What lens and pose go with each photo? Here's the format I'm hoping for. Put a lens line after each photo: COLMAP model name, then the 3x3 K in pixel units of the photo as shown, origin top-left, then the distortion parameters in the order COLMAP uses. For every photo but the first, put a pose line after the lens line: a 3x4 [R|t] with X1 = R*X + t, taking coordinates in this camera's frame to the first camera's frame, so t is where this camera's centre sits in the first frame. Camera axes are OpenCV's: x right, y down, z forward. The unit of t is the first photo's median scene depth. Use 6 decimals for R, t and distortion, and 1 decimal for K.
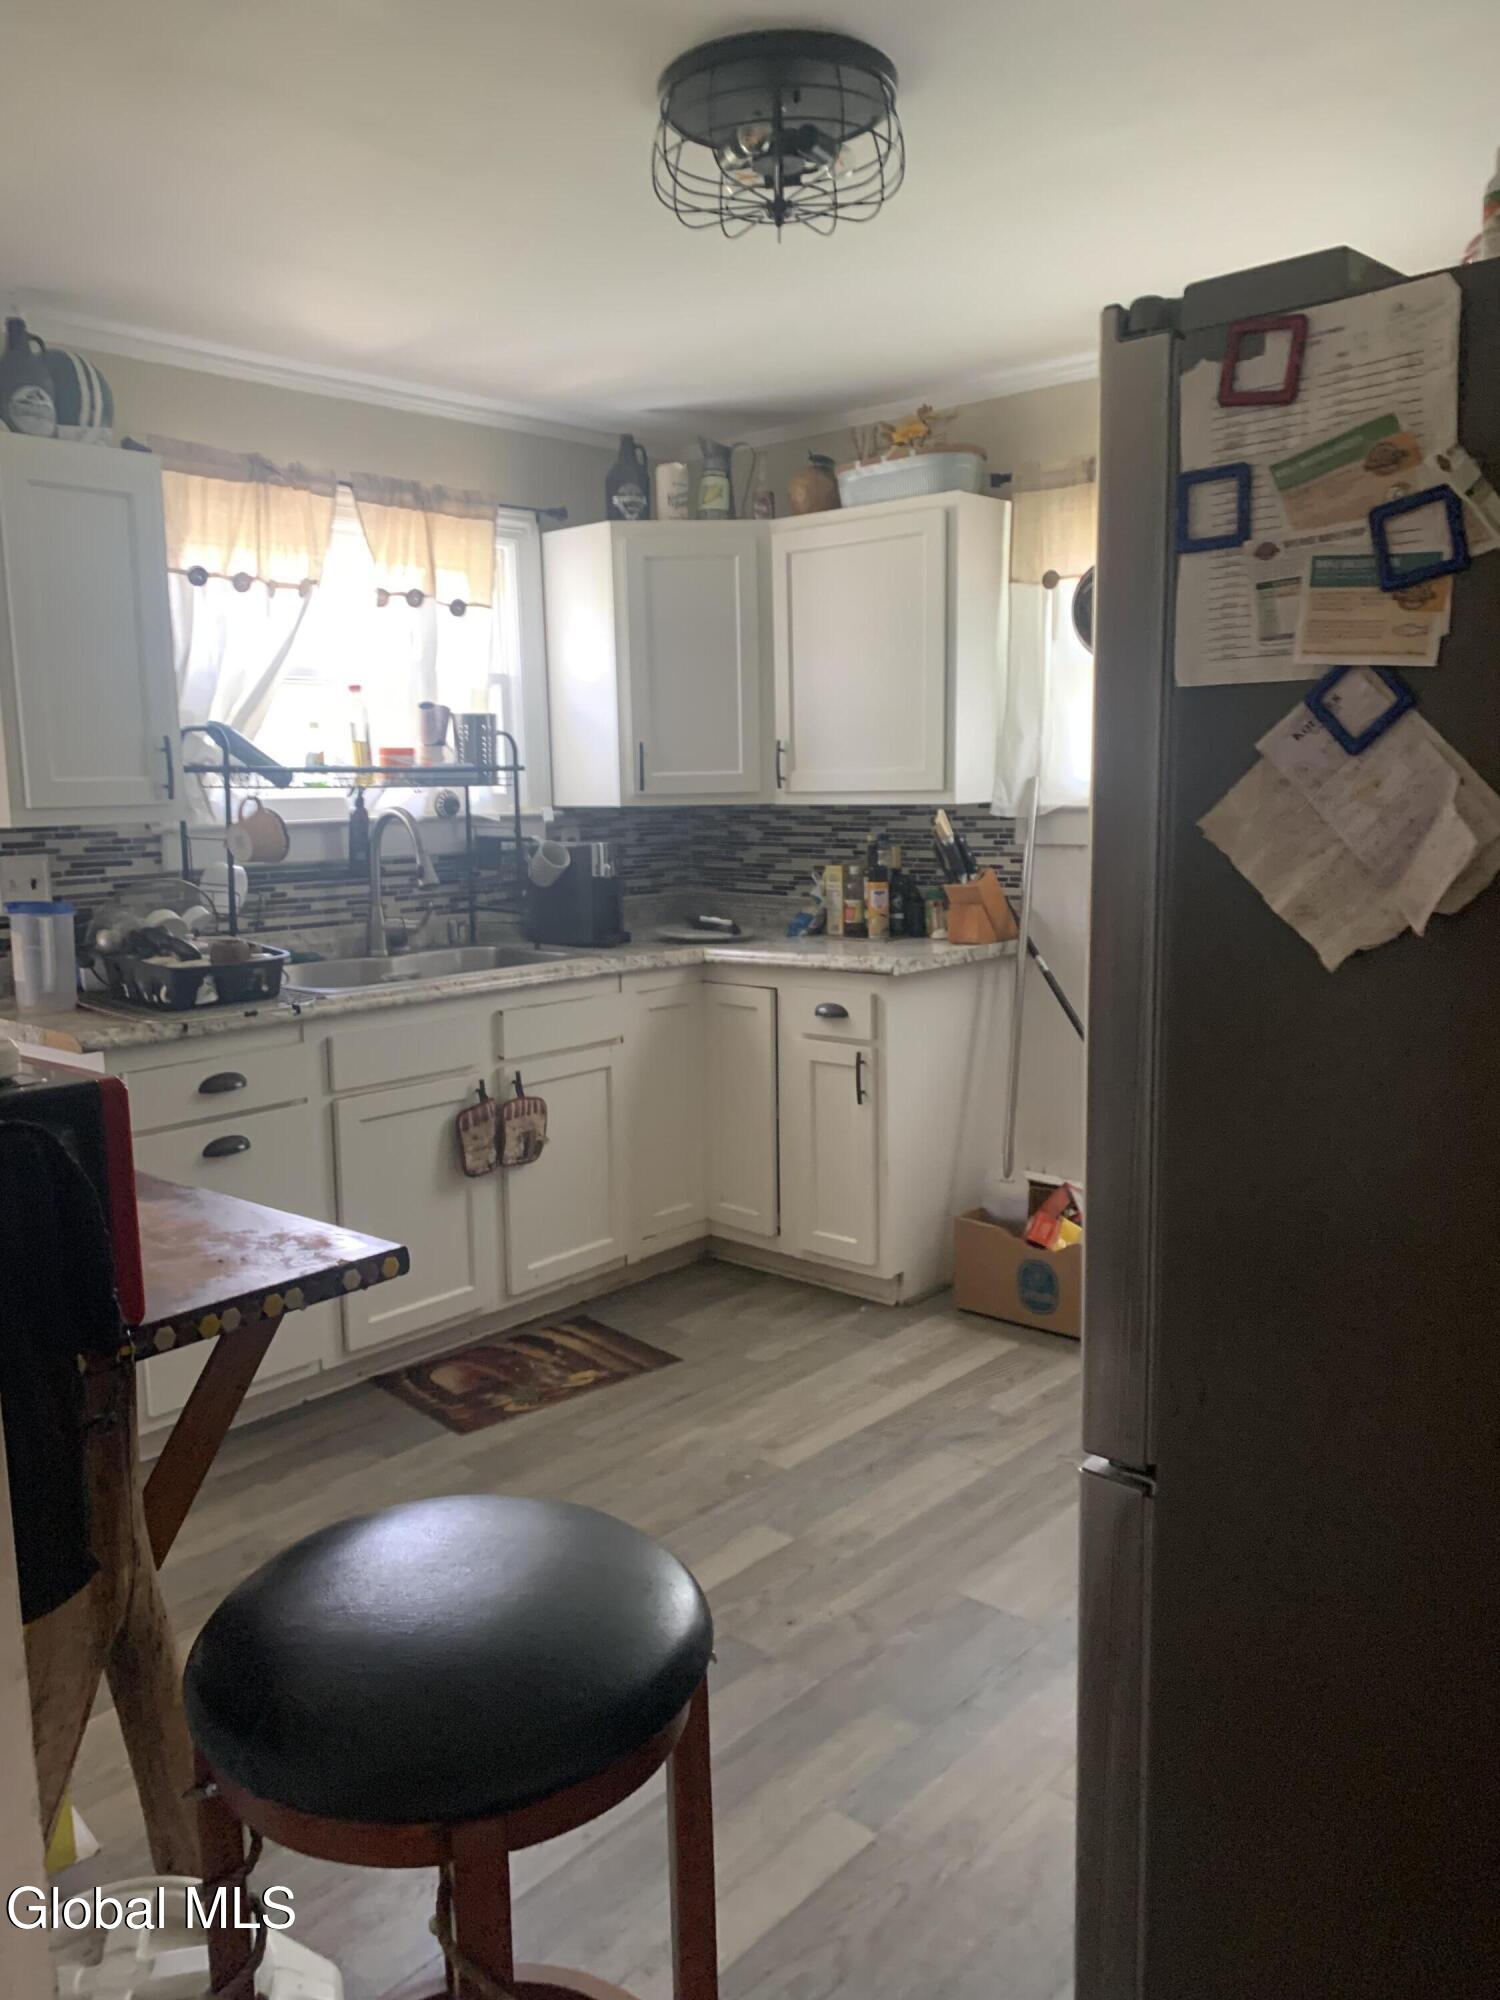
lens RADIAL K [[1544.8, 0, 740.7], [0, 1544.8, 1023.3], [0, 0, 1]] dist [0.048186, -0.065694]
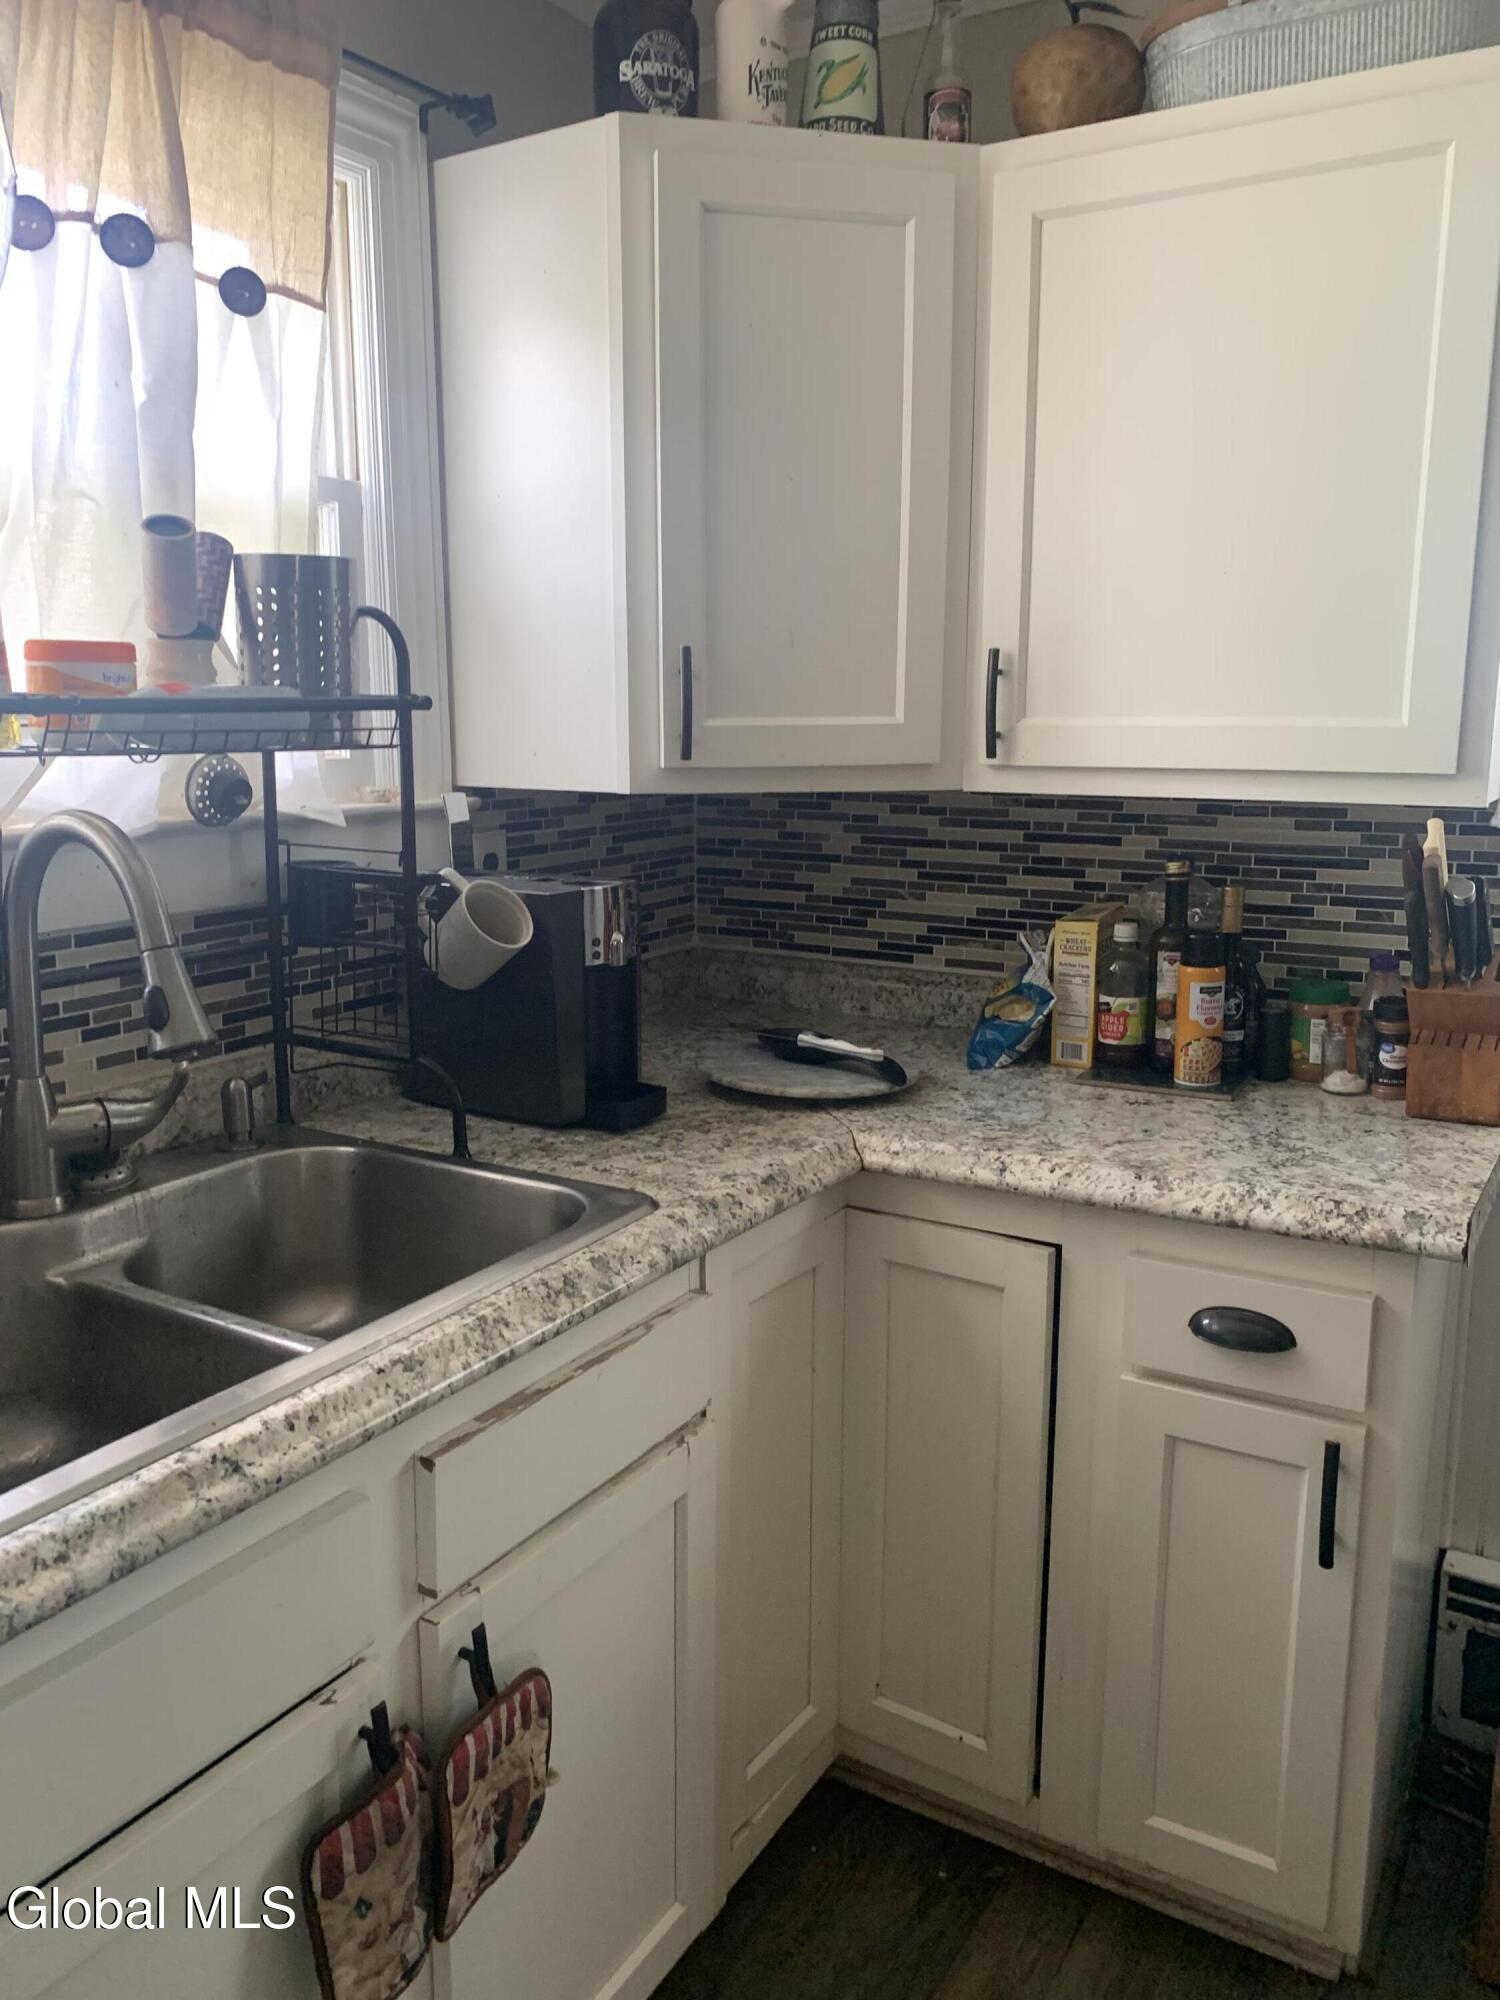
lens RADIAL K [[1544.8, 0, 750.1], [0, 1544.8, 972.9], [0, 0, 1]] dist [0.048186, -0.065694]
pose [[0.984378, -0.012974, 0.175588, -0.129630], [0.011010, 0.999865, 0.012157, -0.100753], [-0.175722, -0.010034, 0.984389, 0.598924]]
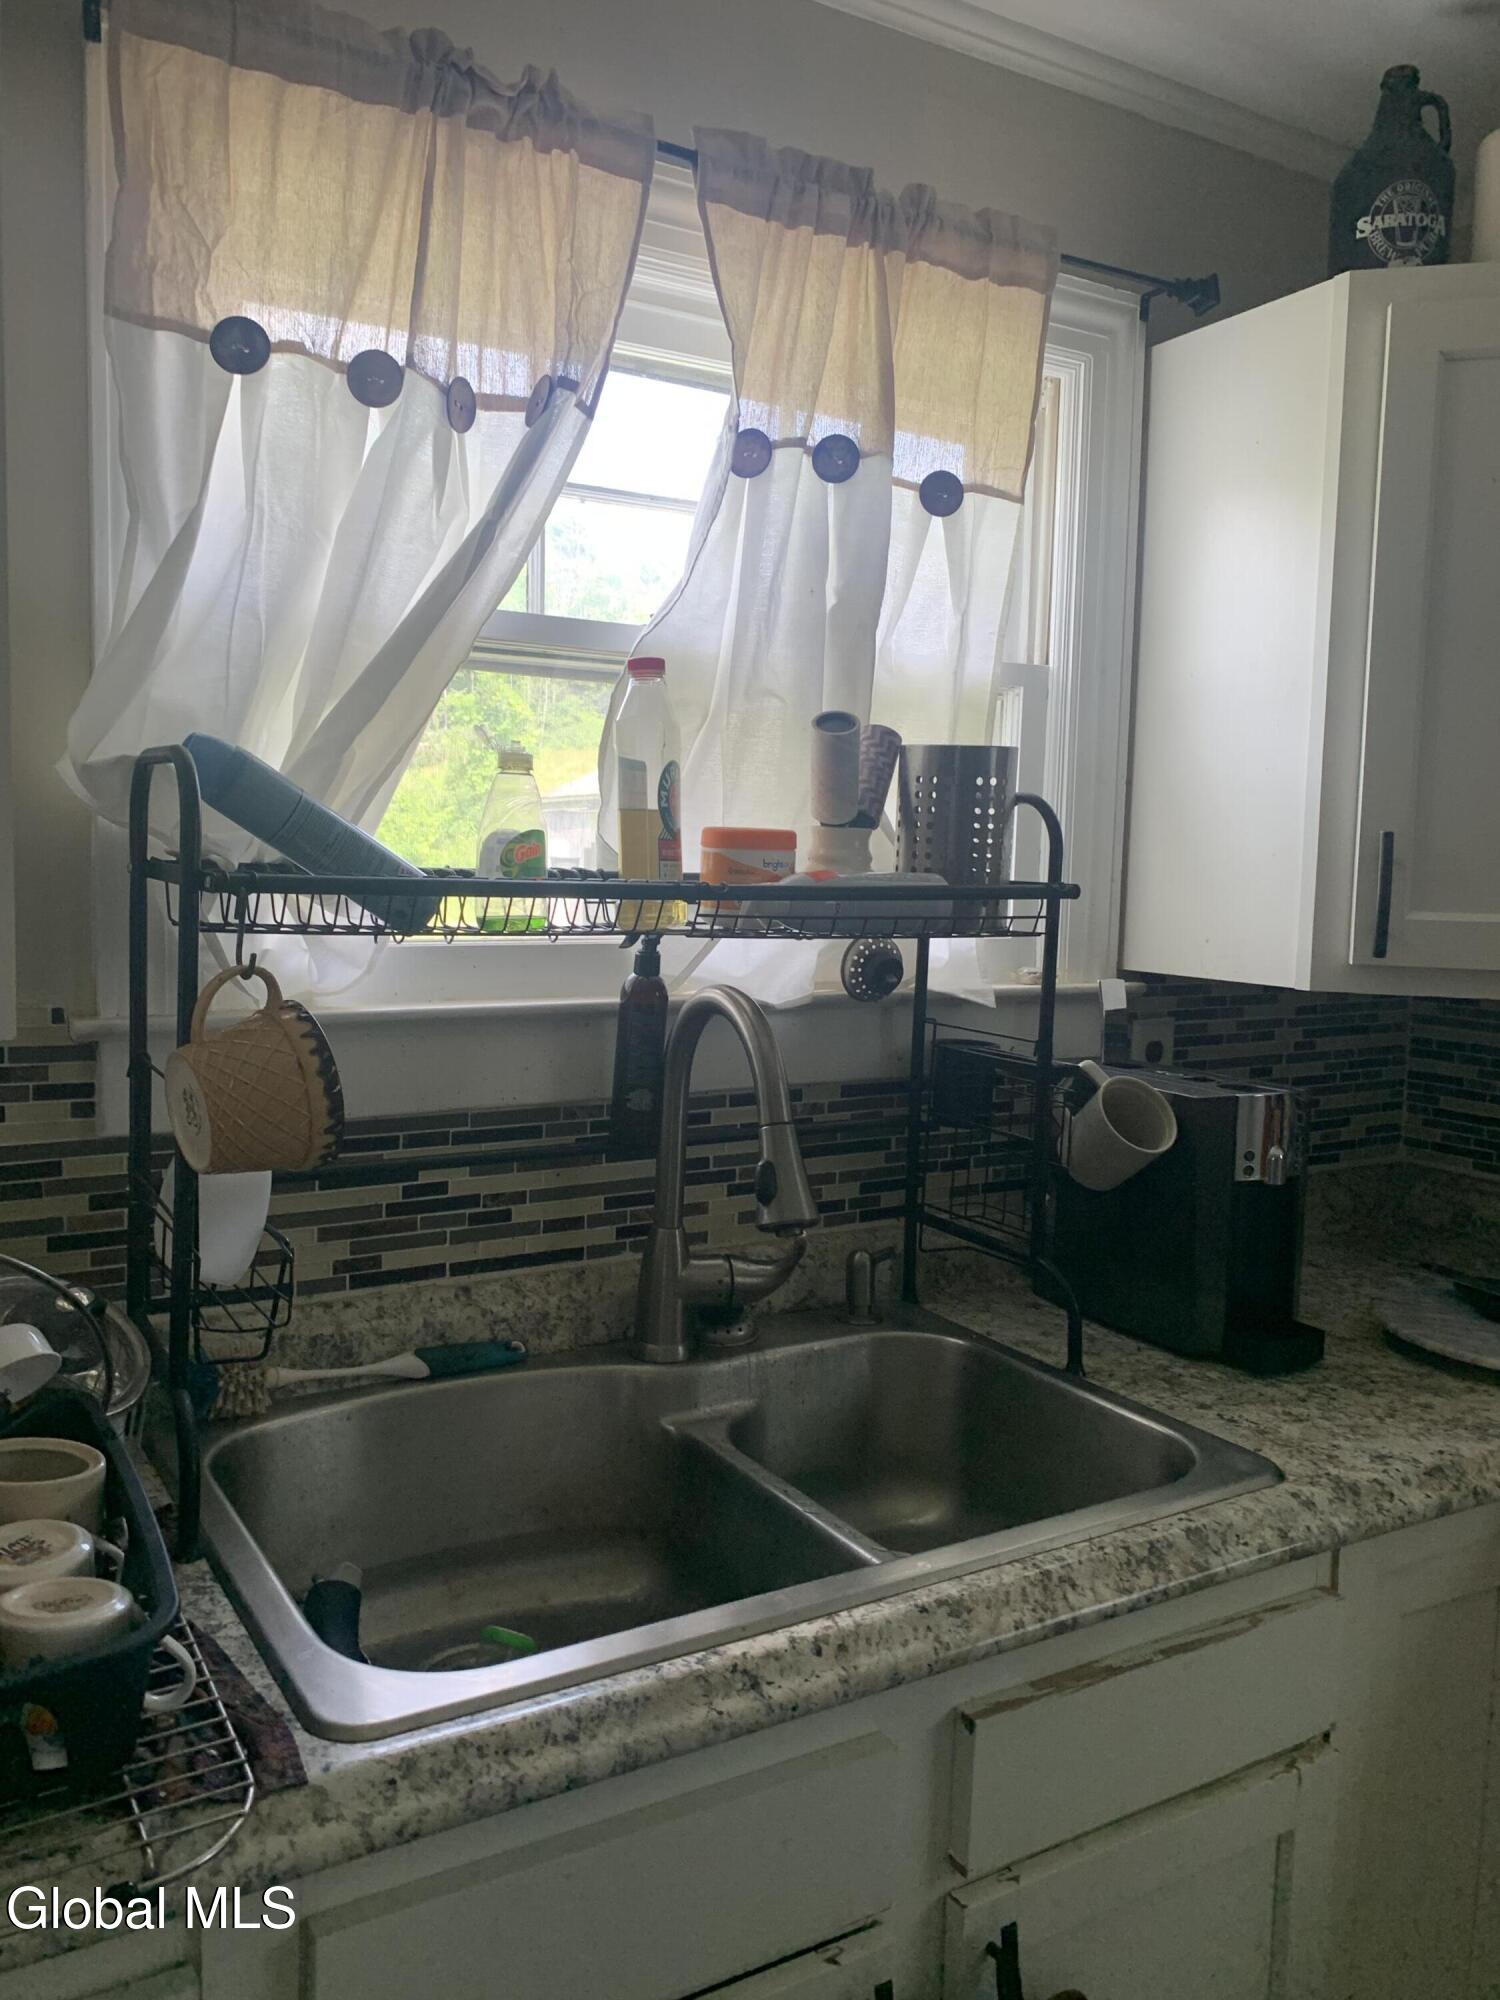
lens RADIAL K [[1544.8, 0, 714.1], [0, 1544.8, 970.9], [0, 0, 1]] dist [0.048186, -0.065694]
pose [[0.949021, 0.066103, -0.308203, -0.106571], [-0.090413, 0.993764, -0.065259, -0.113189], [0.301967, 0.089797, 0.949080, 0.616328]]
